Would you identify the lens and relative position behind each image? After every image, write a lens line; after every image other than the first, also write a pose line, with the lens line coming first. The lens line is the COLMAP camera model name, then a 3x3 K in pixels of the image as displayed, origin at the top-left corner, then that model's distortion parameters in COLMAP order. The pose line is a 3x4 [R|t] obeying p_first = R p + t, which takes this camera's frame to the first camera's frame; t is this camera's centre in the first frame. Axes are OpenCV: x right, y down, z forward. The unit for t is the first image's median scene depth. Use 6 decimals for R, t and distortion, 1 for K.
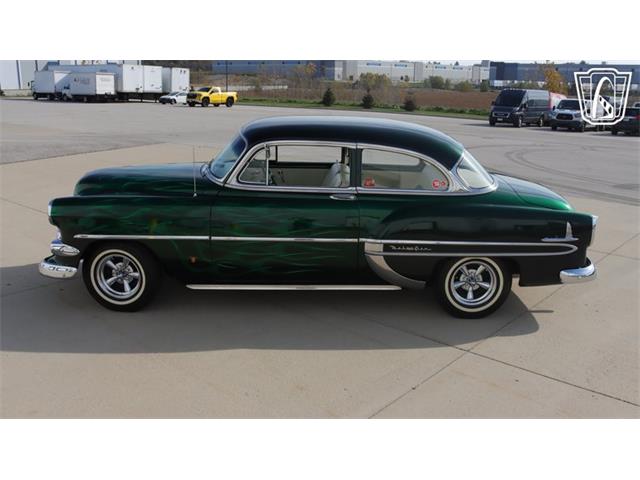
lens RADIAL K [[612.7, 0, 322.5], [0, 612.7, 243.6], [0, 0, 1]] dist [-0.097518, 0.000000]
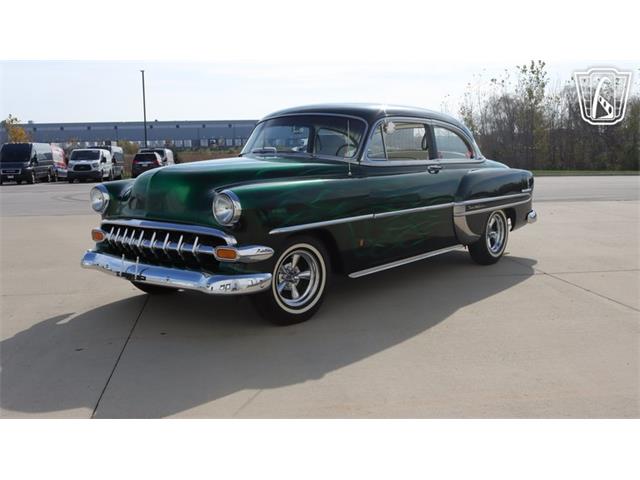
lens RADIAL K [[665.9, 0, 317.7], [0, 665.9, 242.5], [0, 0, 1]] dist [-0.062261, 0.000000]
pose [[0.660615, -0.136159, 0.738274, -0.968879], [0.220478, 0.975236, -0.017424, 0.028087], [-0.717619, 0.174284, 0.674276, 0.359338]]
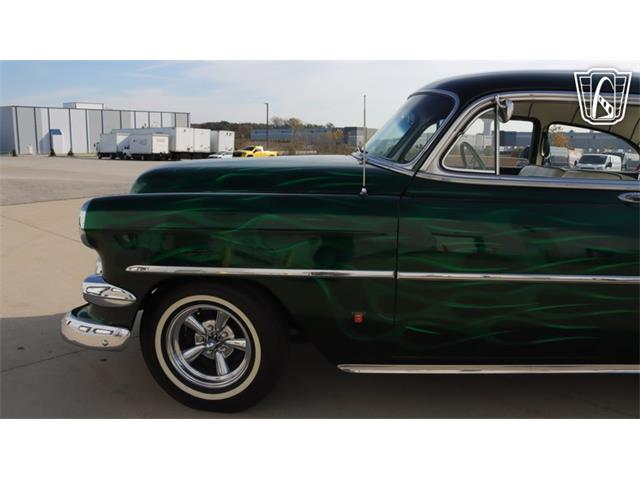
lens RADIAL K [[536.1, 0, 318.9], [0, 536.1, 241.3], [0, 0, 1]] dist [-0.159942, 0.121787]
pose [[0.998950, 0.005270, -0.045507, -0.218224], [-0.009306, 0.995994, -0.088938, 0.002979], [0.044856, 0.089268, 0.994997, 0.534259]]
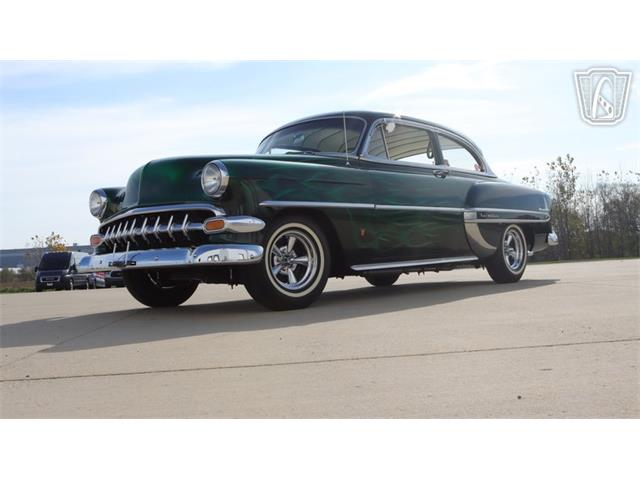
lens RADIAL K [[666.4, 0, 319.0], [0, 666.4, 239.7], [0, 0, 1]] dist [-0.070052, 0.000000]
pose [[0.699111, -0.034610, 0.714175, -0.918857], [0.250853, 0.947211, -0.199658, 0.207447], [-0.669565, 0.318737, 0.670887, 0.387070]]
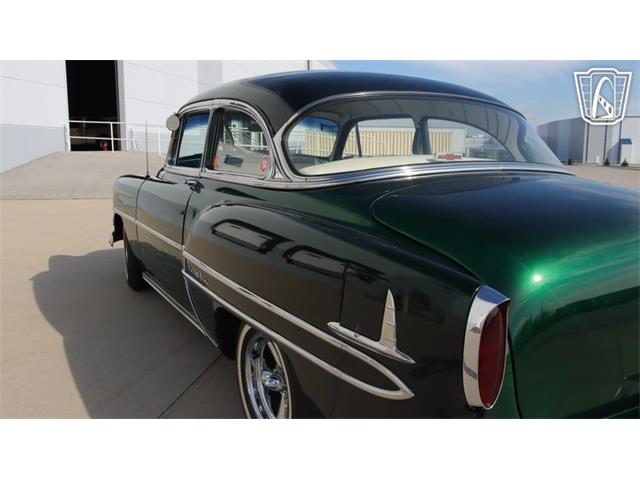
lens RADIAL K [[529.3, 0, 315.2], [0, 529.3, 243.2], [0, 0, 1]] dist [-0.109830, 0.055583]
pose [[0.475297, 0.135769, -0.869287, 0.586728], [-0.226276, 0.973651, 0.028348, -0.054544], [0.850230, 0.183225, 0.493495, 0.815956]]
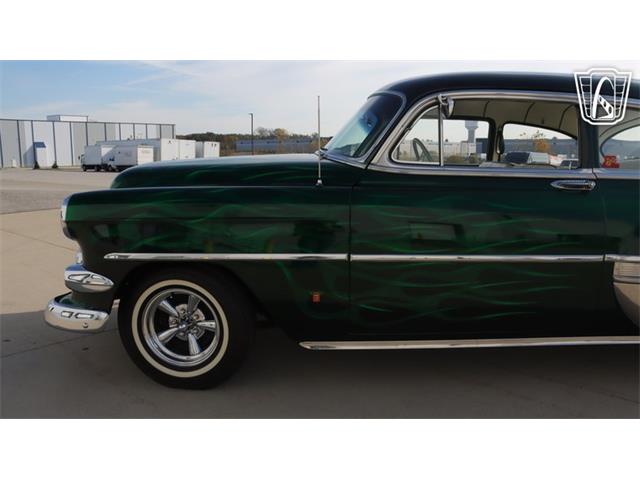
lens RADIAL K [[536.1, 0, 320.8], [0, 536.1, 242.8], [0, 0, 1]] dist [-0.159942, 0.121787]
pose [[0.999756, -0.011925, -0.018597, -0.192261], [0.009924, 0.994506, -0.104207, 0.027311], [0.019737, 0.103997, 0.994382, 0.493311]]
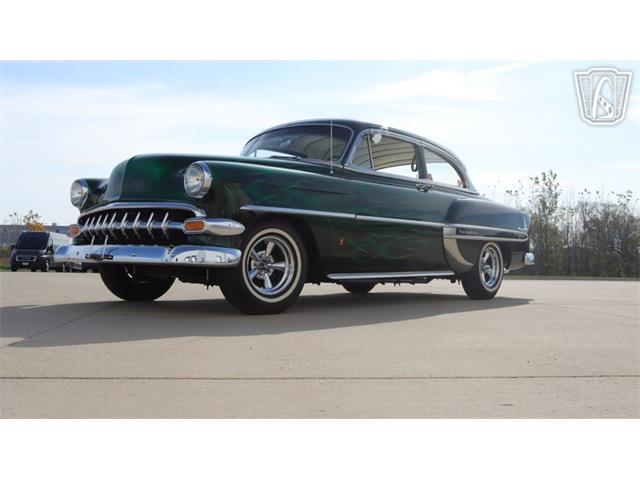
lens RADIAL K [[666.4, 0, 319.4], [0, 666.4, 235.5], [0, 0, 1]] dist [-0.070052, 0.000000]
pose [[0.678580, 0.016432, 0.734343, -0.919982], [0.188777, 0.962267, -0.195975, 0.196276], [-0.709854, 0.271611, 0.649872, 0.378457]]
